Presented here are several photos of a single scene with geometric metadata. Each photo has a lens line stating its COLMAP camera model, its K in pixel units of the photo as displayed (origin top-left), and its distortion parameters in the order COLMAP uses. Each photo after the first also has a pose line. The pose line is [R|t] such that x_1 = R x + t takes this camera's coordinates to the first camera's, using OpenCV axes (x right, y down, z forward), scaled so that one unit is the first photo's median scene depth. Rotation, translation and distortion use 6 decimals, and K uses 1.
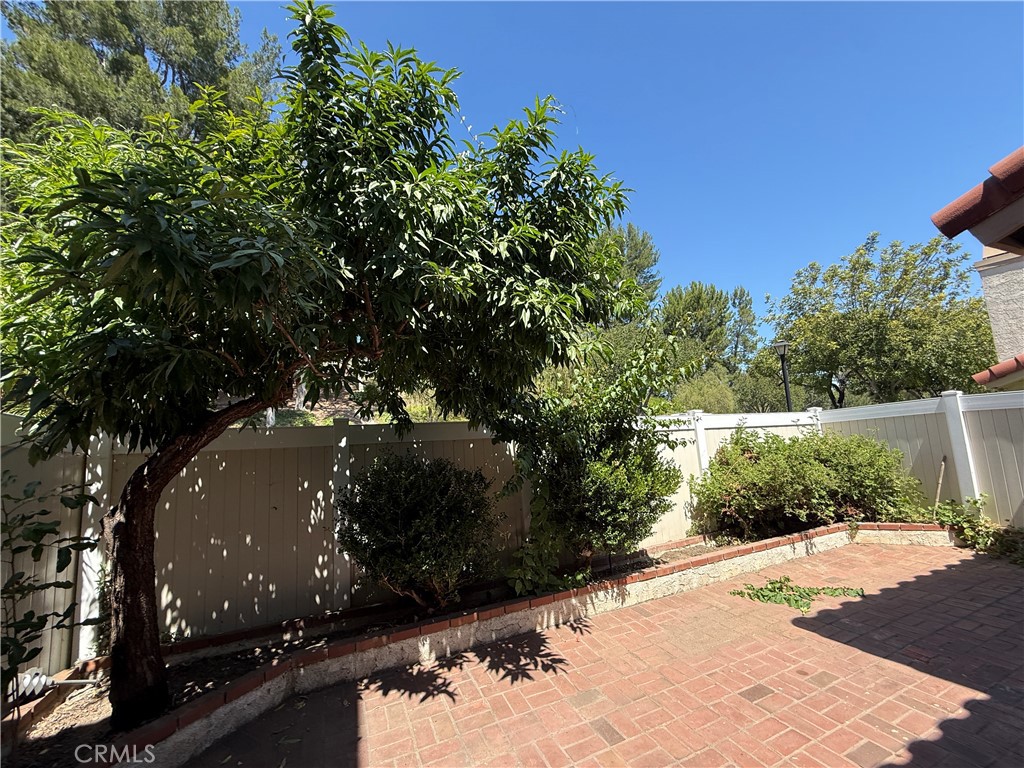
lens RADIAL K [[405.4, 0, 512.0], [0, 405.4, 384.0], [0, 0, 1]] dist [0.000602, 0.000013]
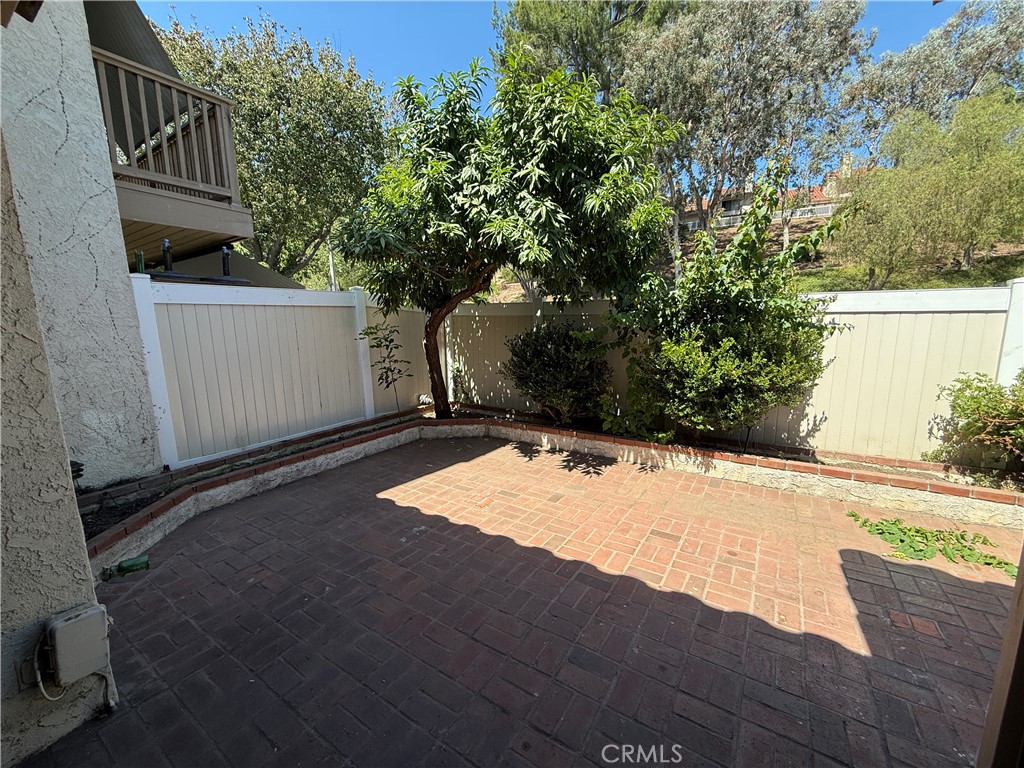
lens RADIAL K [[405.4, 0, 512.0], [0, 405.4, 384.0], [0, 0, 1]] dist [0.000602, 0.000013]
pose [[0.554339, 0.178077, -0.813017, 1.017657], [0.091302, 0.957936, 0.272071, -0.031659], [0.827268, -0.225049, 0.514762, 0.085544]]
